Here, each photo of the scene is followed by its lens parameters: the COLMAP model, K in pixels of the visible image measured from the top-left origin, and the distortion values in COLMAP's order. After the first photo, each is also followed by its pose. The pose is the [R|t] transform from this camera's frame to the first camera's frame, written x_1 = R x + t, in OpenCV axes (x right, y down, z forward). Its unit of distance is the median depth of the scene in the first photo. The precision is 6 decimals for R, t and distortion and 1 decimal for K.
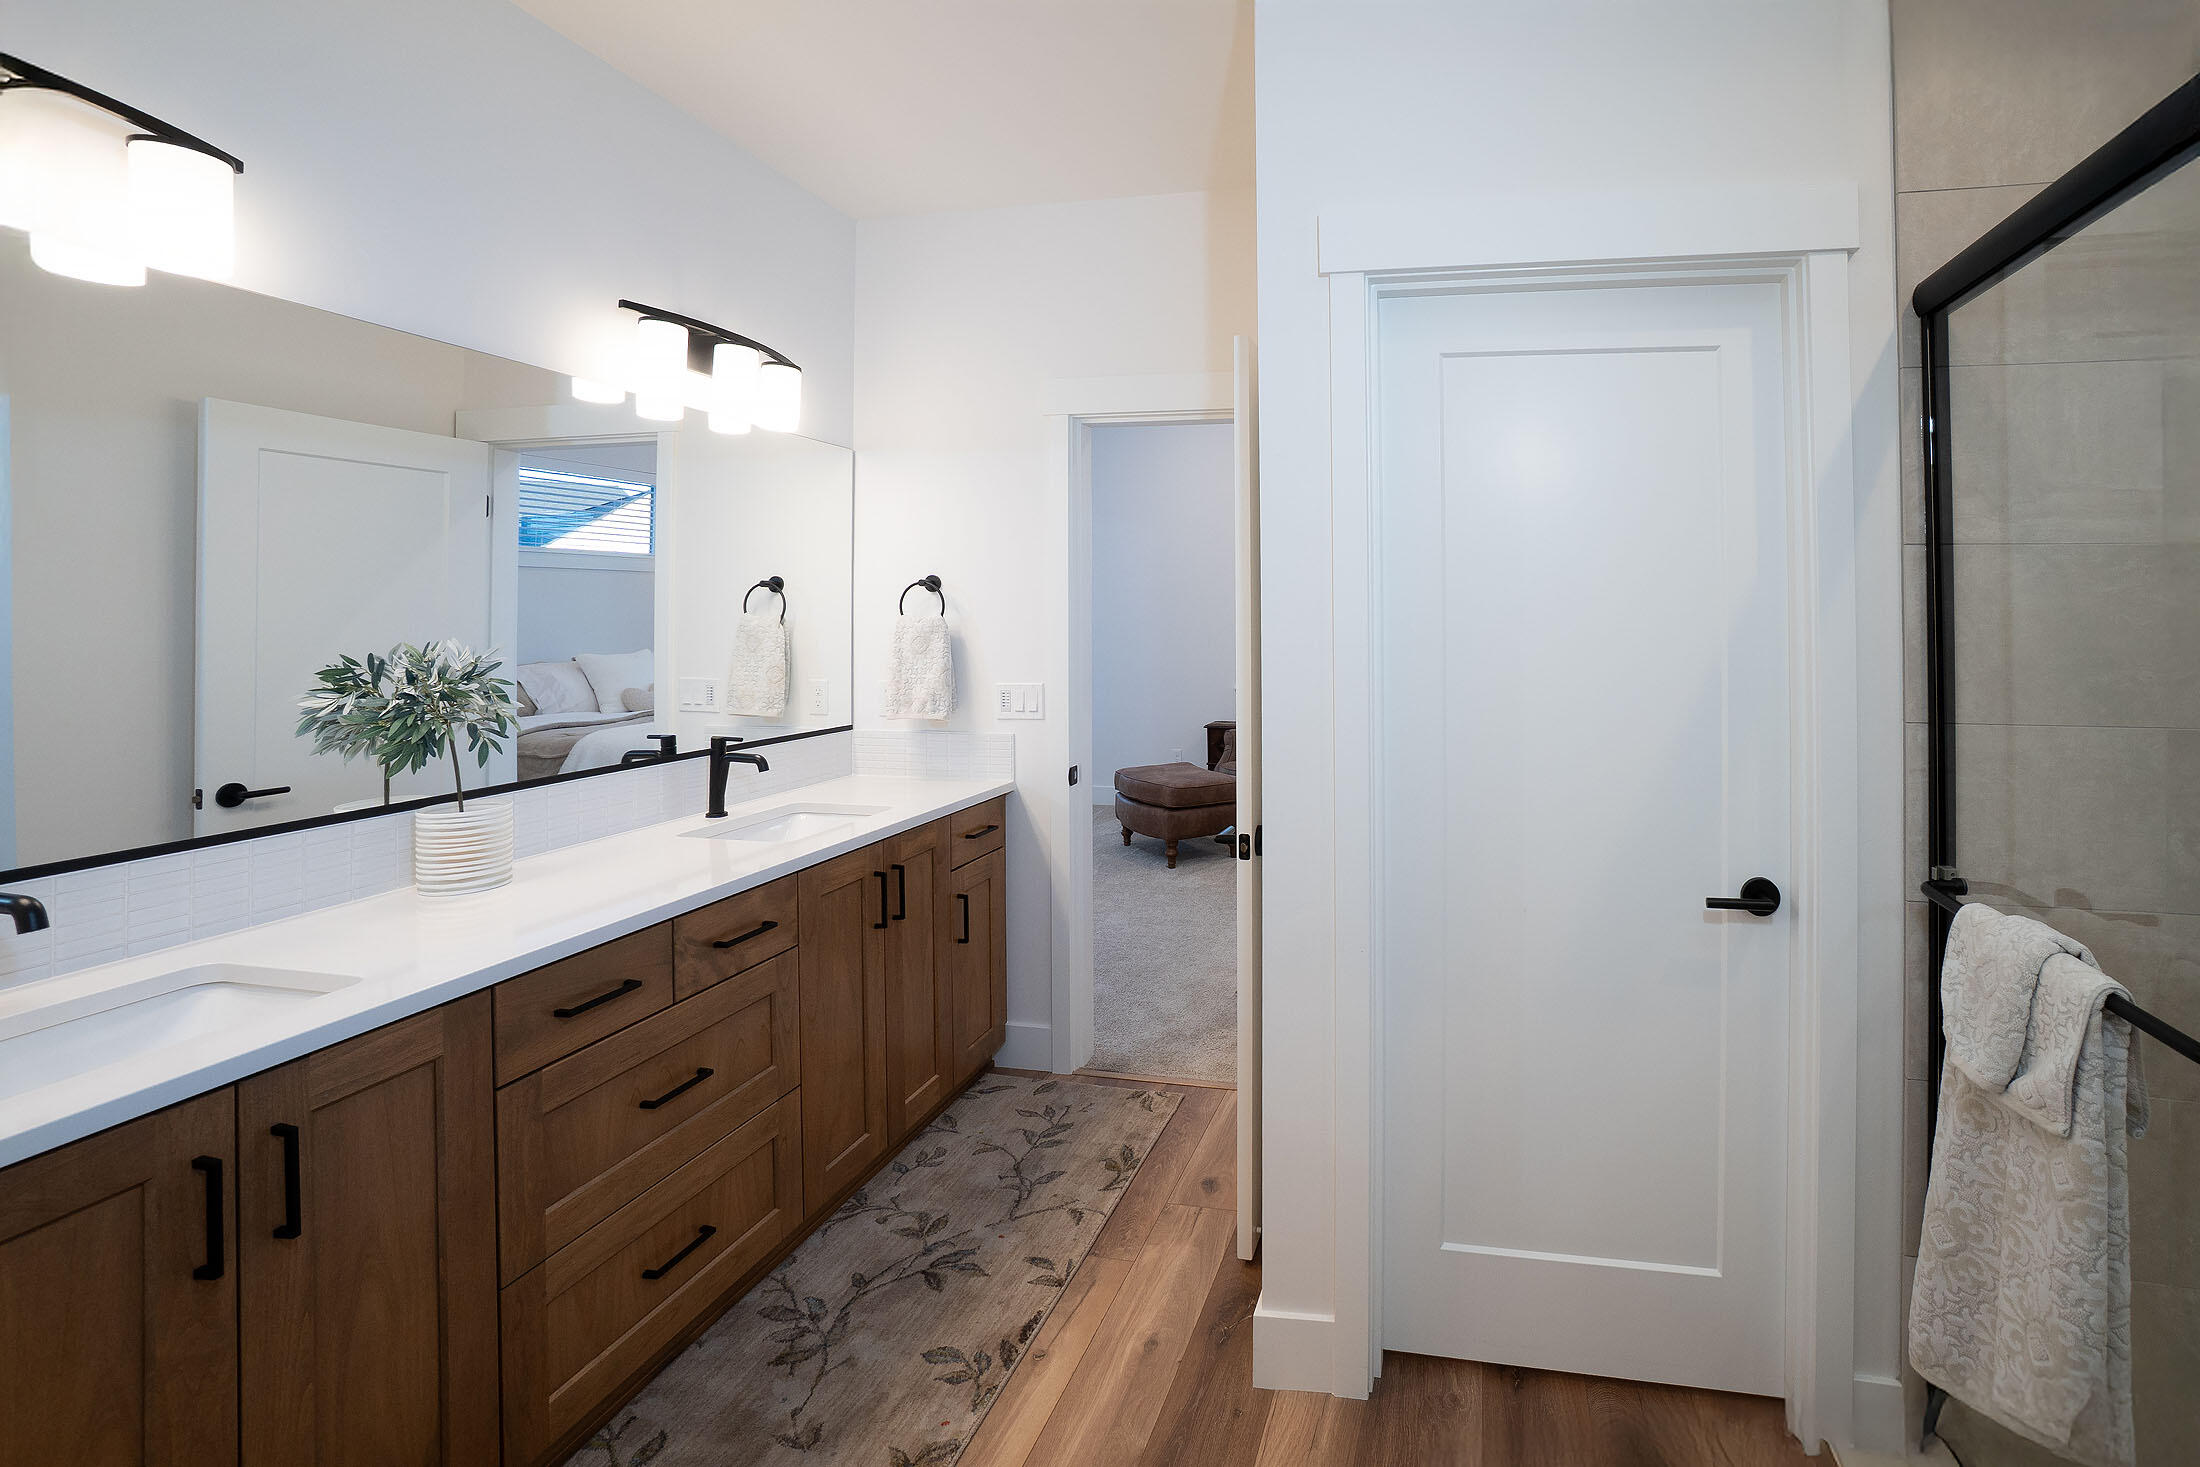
lens RADIAL K [[919.2, 0, 1283.2], [0, 919.2, 635.7], [0, 0, 1]] dist [-0.046191, 0.010489]
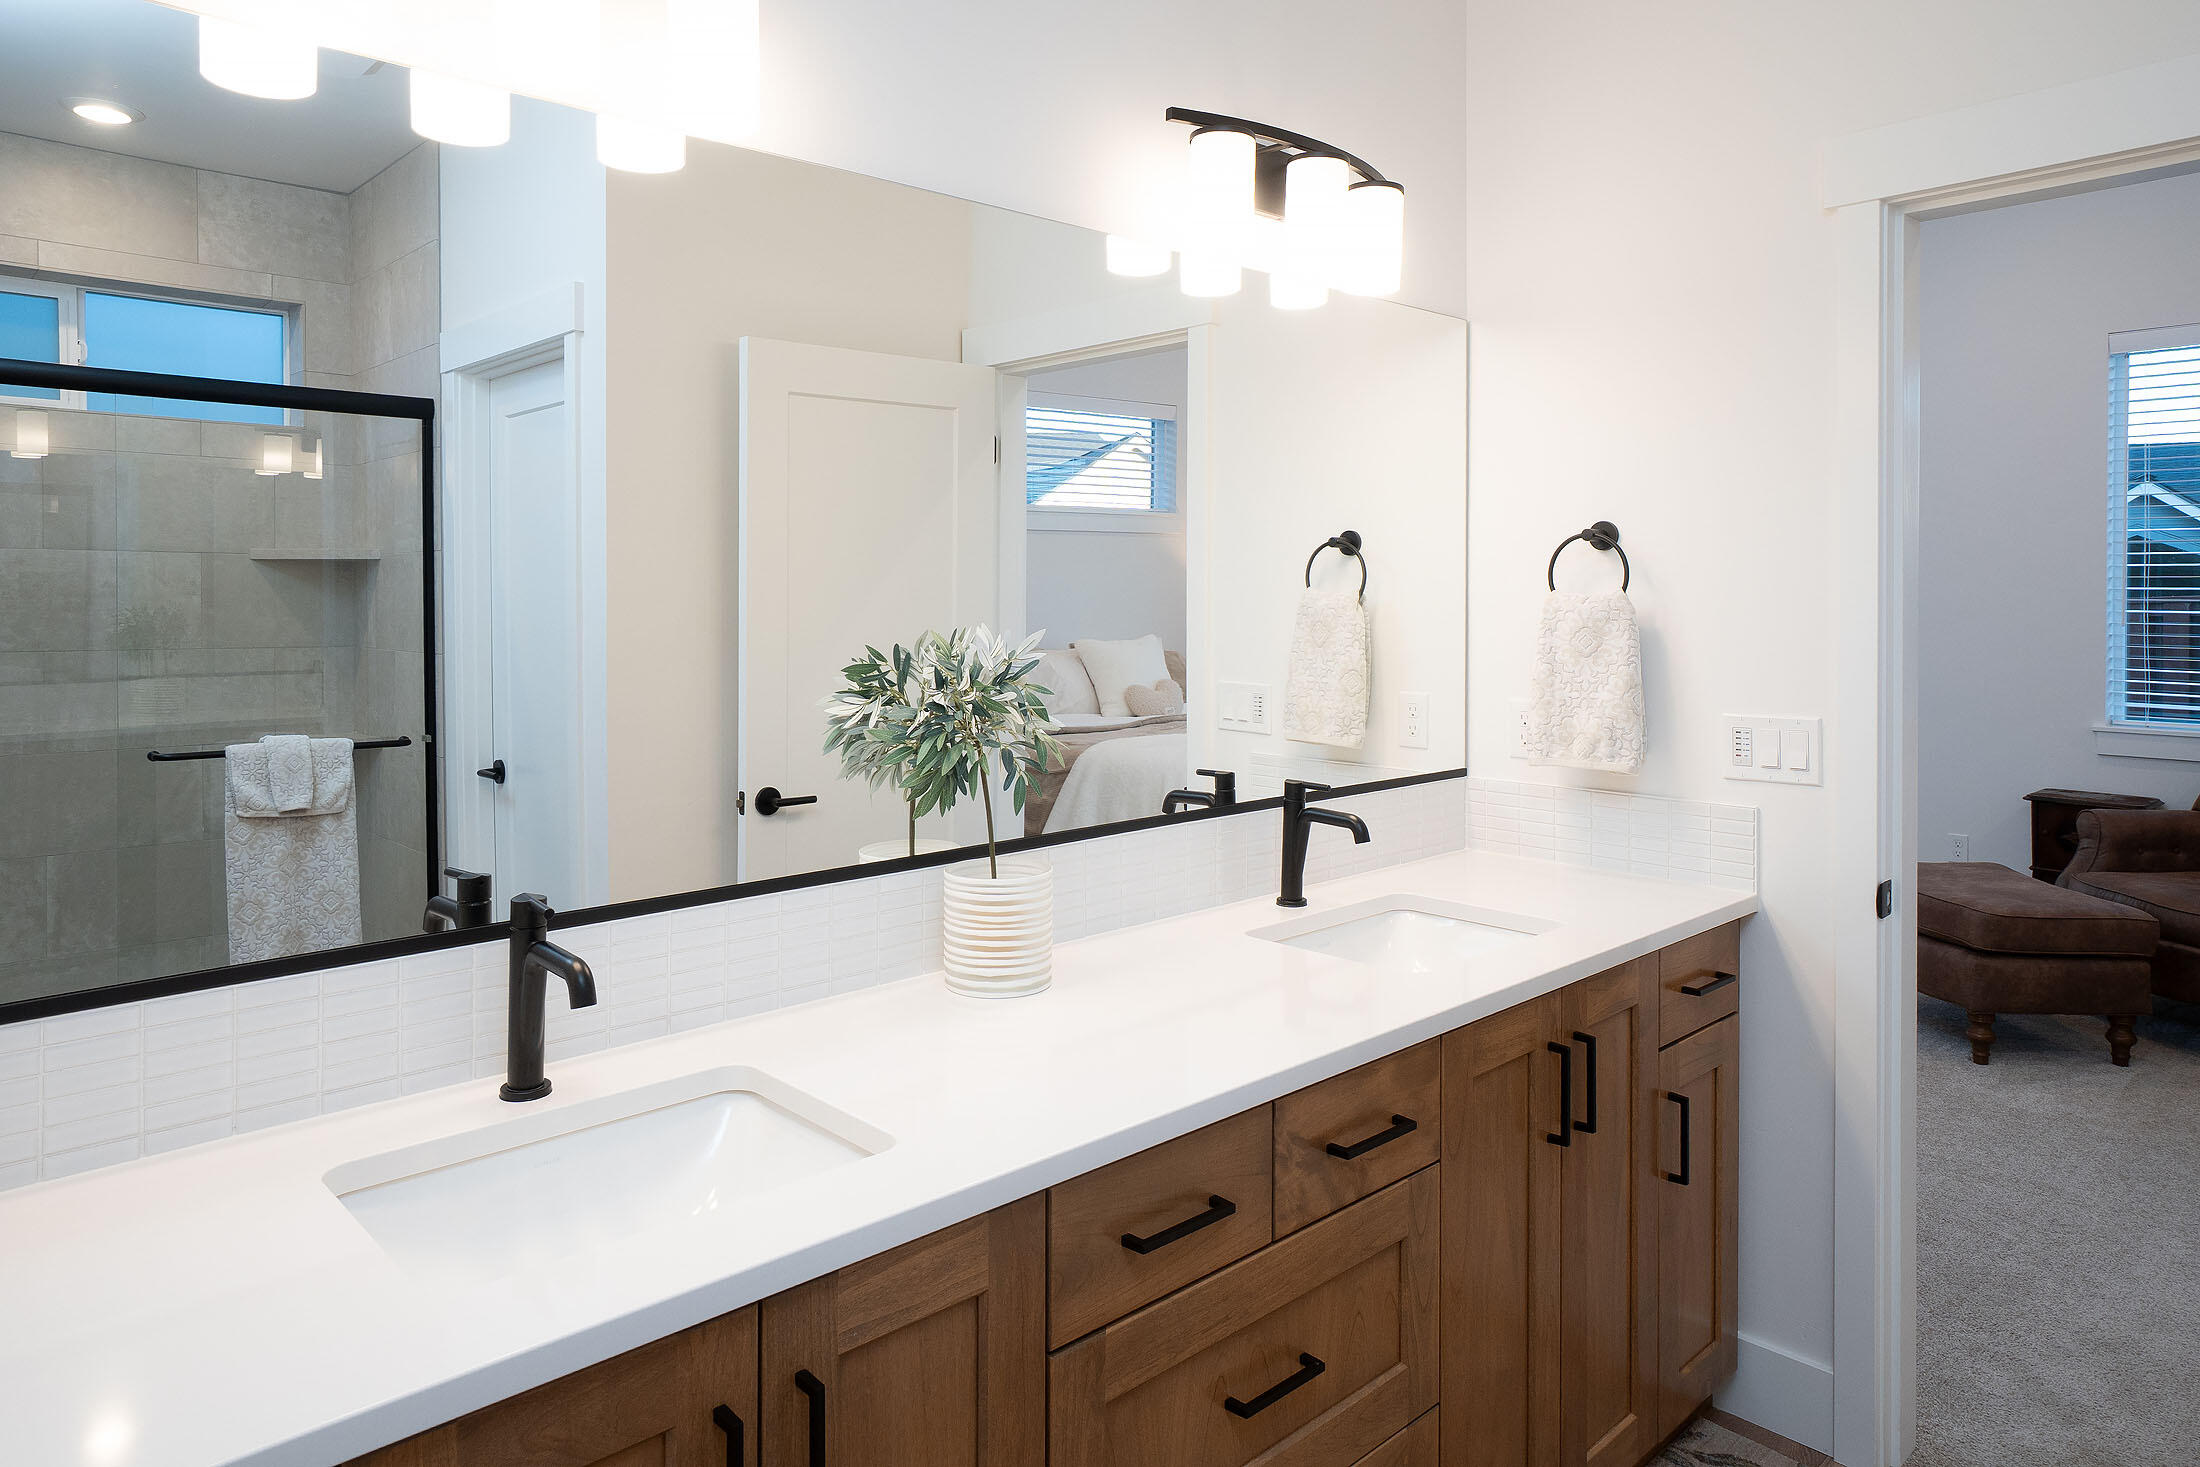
lens RADIAL K [[1366.3, 0, 1100.0], [0, 1366.3, 733.5], [0, 0, 1]] dist [0.027778, 0.000151]
pose [[0.801759, 0.061690, -0.594455, -0.206107], [-0.012452, 0.996167, 0.086583, -0.005845], [0.597518, -0.062017, 0.799454, 0.180735]]
